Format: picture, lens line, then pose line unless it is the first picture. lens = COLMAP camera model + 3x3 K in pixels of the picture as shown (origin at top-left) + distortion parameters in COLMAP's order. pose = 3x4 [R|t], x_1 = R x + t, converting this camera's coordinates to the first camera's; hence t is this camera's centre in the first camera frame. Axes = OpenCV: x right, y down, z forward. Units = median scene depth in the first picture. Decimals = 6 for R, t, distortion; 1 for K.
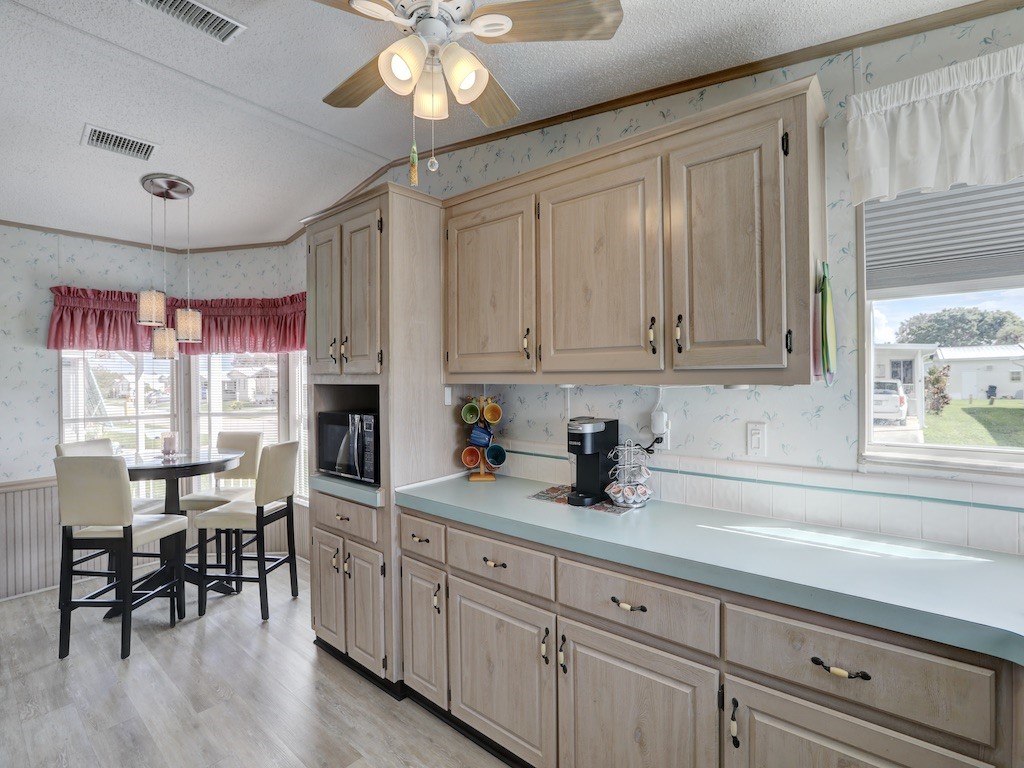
lens RADIAL K [[480.8, 0, 508.1], [0, 480.8, 380.8], [0, 0, 1]] dist [-0.047929, 0.019511]
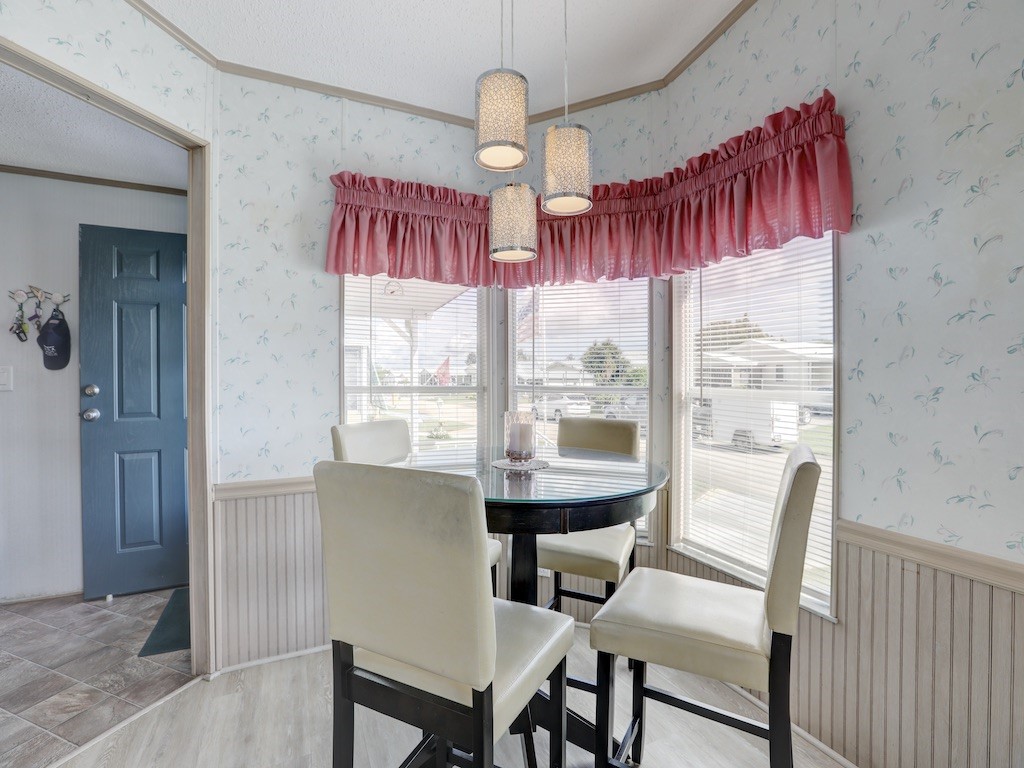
lens RADIAL K [[467.5, 0, 511.7], [0, 467.5, 378.1], [0, 0, 1]] dist [-0.048717, 0.017638]
pose [[0.909285, 0.012054, -0.416000, -0.528055], [-0.009407, 0.999920, 0.008412, 0.069875], [0.416068, -0.003735, 0.909326, 0.569636]]
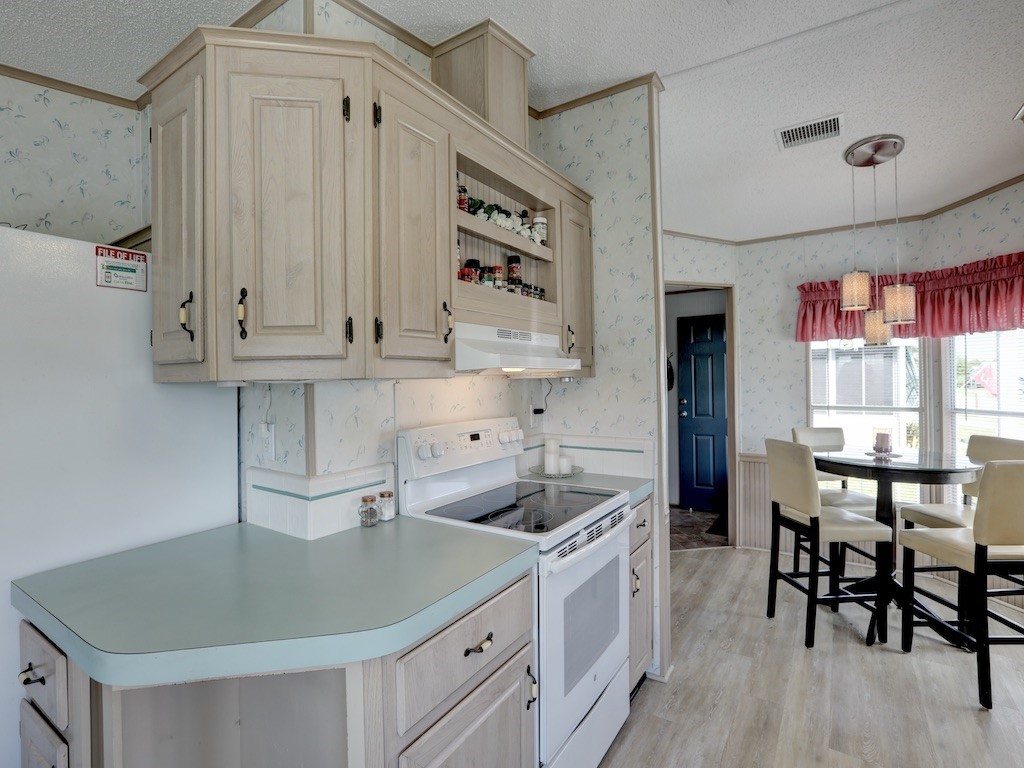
lens RADIAL K [[496.9, 0, 515.2], [0, 496.9, 378.3], [0, 0, 1]] dist [-0.051422, 0.021586]
pose [[0.119030, 0.008491, -0.992854, 0.103806], [0.012570, 0.999870, 0.010058, -0.001412], [0.992811, -0.013677, 0.118908, 0.203820]]
